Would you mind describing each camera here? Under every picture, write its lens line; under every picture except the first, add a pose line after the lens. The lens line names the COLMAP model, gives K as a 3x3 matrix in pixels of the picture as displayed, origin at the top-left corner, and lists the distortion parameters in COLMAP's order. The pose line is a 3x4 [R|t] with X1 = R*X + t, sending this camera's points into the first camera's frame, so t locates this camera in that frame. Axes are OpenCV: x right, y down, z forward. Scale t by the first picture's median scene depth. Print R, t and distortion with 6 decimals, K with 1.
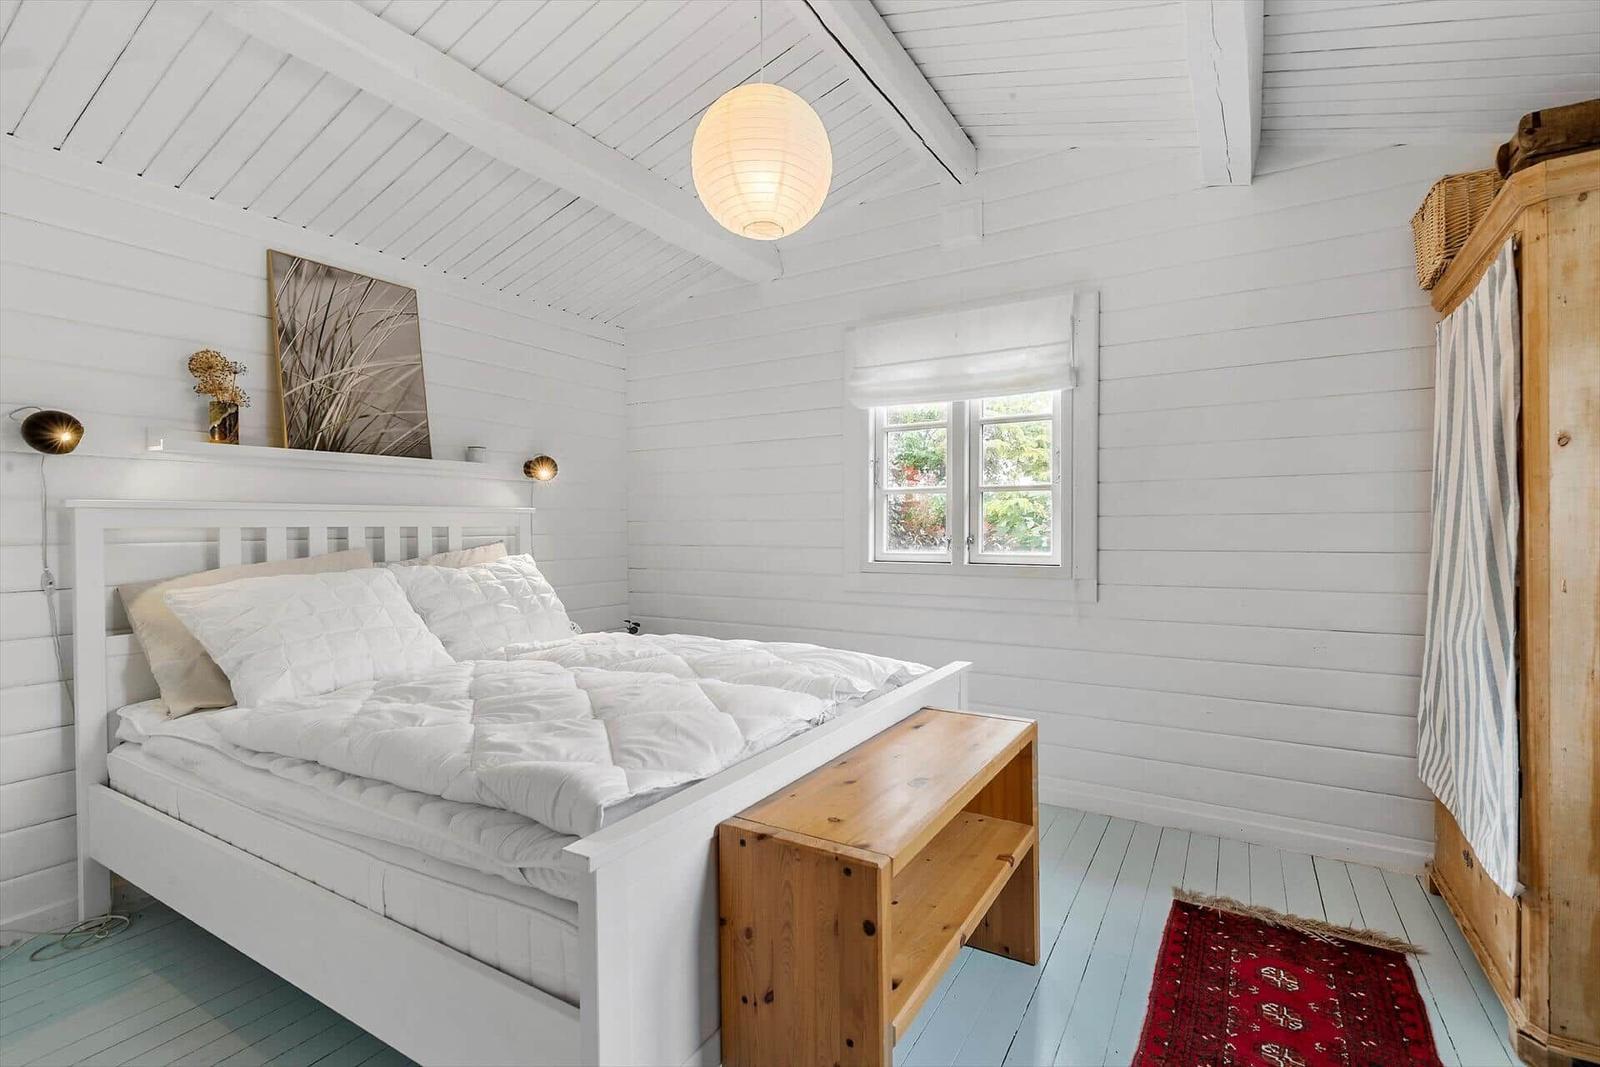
lens RADIAL K [[719.9, 0, 804.6], [0, 719.9, 528.8], [0, 0, 1]] dist [0.005756, 0.000716]
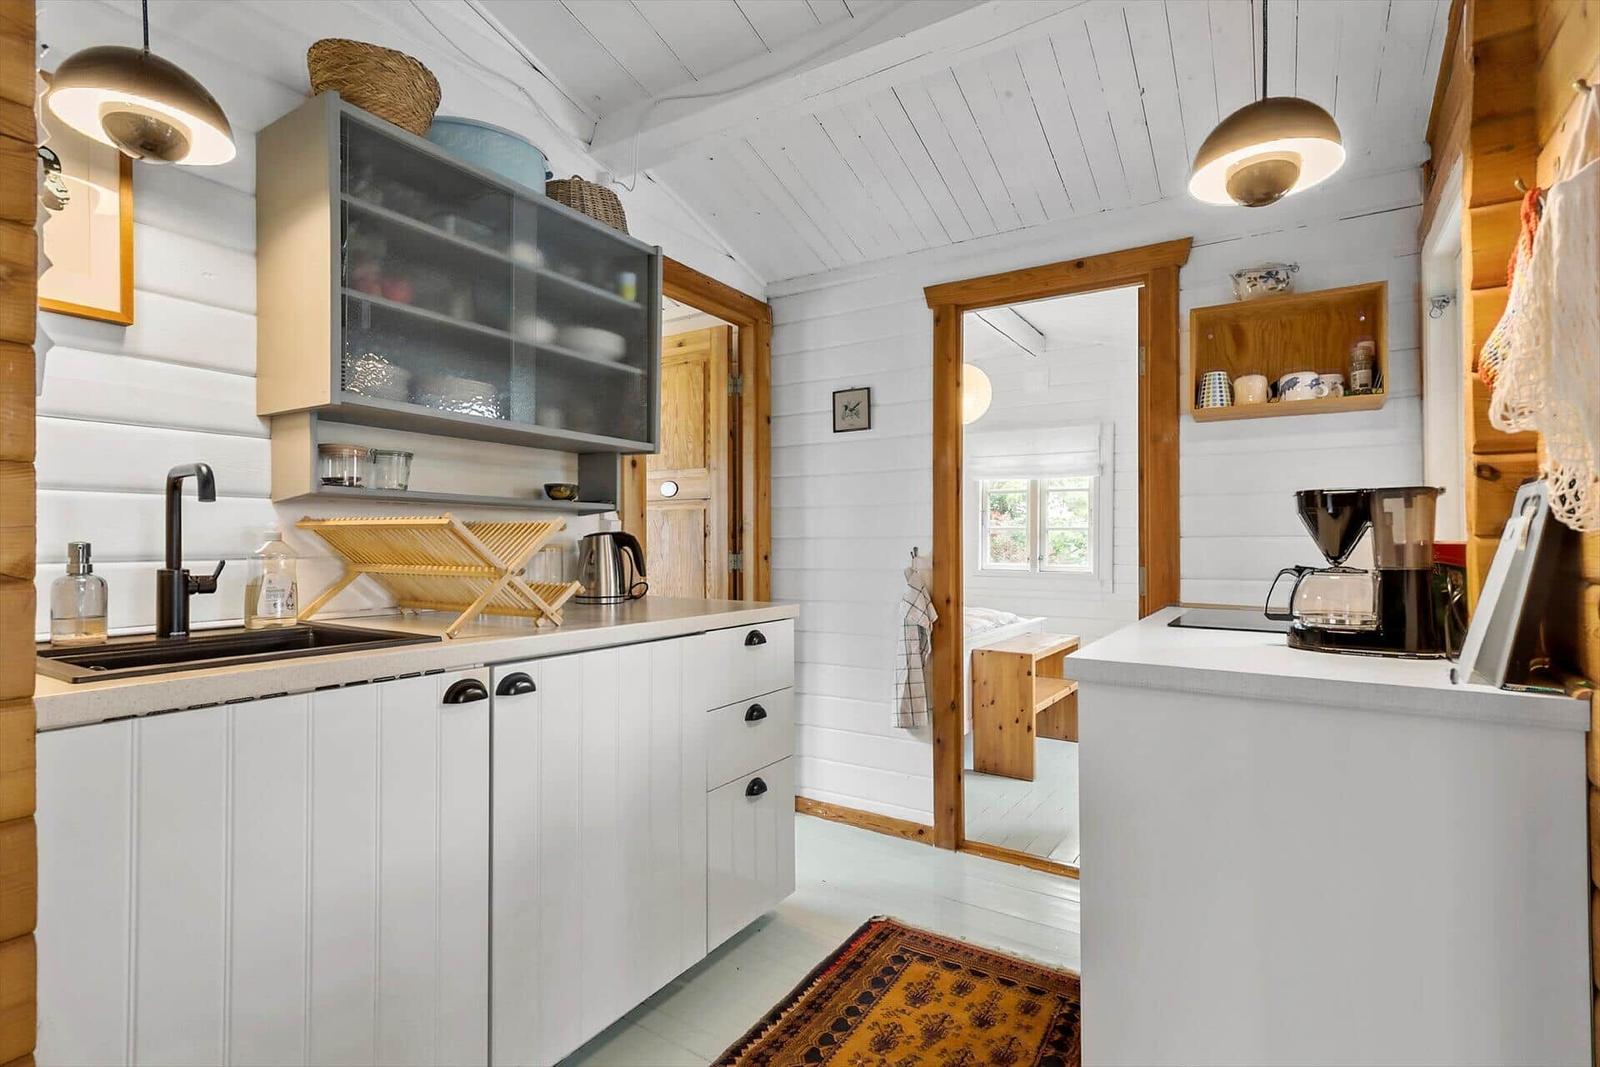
lens RADIAL K [[769.6, 0, 793.0], [0, 769.6, 545.7], [0, 0, 1]] dist [0.002820, 0.000416]
pose [[0.999275, 0.009953, -0.036740, -0.318888], [-0.010118, 0.999940, -0.004306, 0.000263], [0.036695, 0.004675, 0.999316, -0.941711]]
